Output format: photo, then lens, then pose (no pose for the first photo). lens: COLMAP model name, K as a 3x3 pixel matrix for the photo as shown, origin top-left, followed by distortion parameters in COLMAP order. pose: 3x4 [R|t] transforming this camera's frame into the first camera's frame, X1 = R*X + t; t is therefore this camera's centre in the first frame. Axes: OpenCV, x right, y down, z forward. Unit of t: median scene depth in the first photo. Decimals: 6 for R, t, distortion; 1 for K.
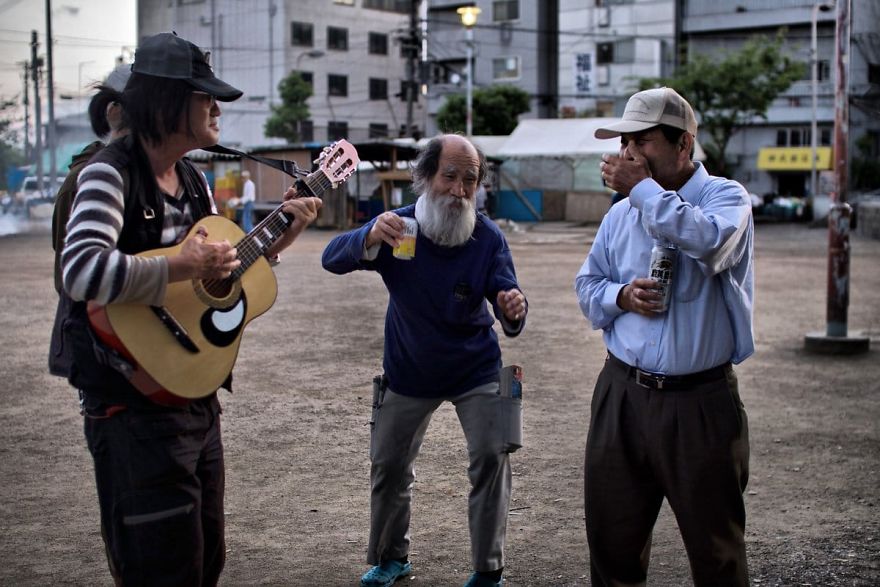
lens RADIAL K [[1179.3, 0, 440.0], [0, 1179.3, 293.5], [0, 0, 1]] dist [-0.114606, 0.067206]
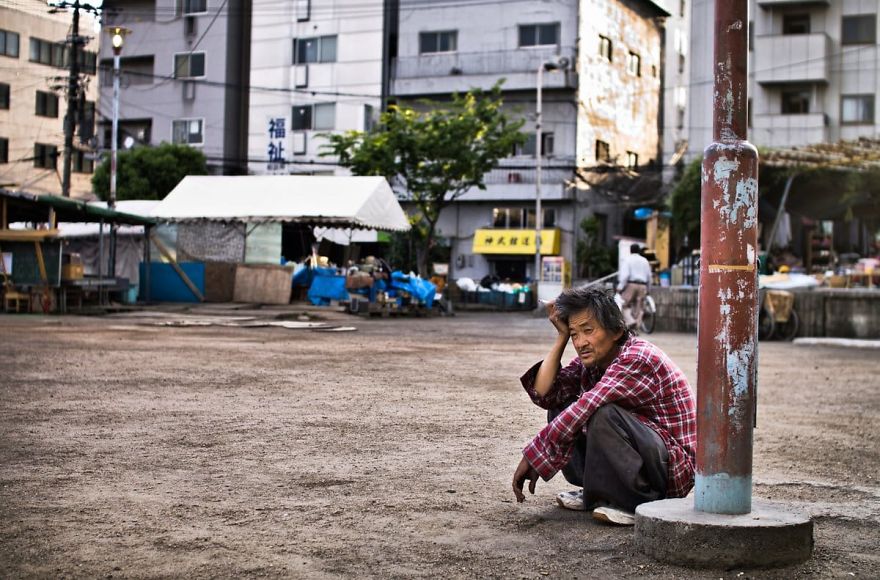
lens RADIAL K [[1289.8, 0, 440.0], [0, 1289.8, 290.0], [0, 0, 1]] dist [-0.107672, -0.049570]
pose [[0.970921, 0.022976, 0.238294, 0.024978], [-0.003348, 0.996590, -0.082450, 0.000274], [-0.239375, 0.079254, 0.967687, 0.098469]]
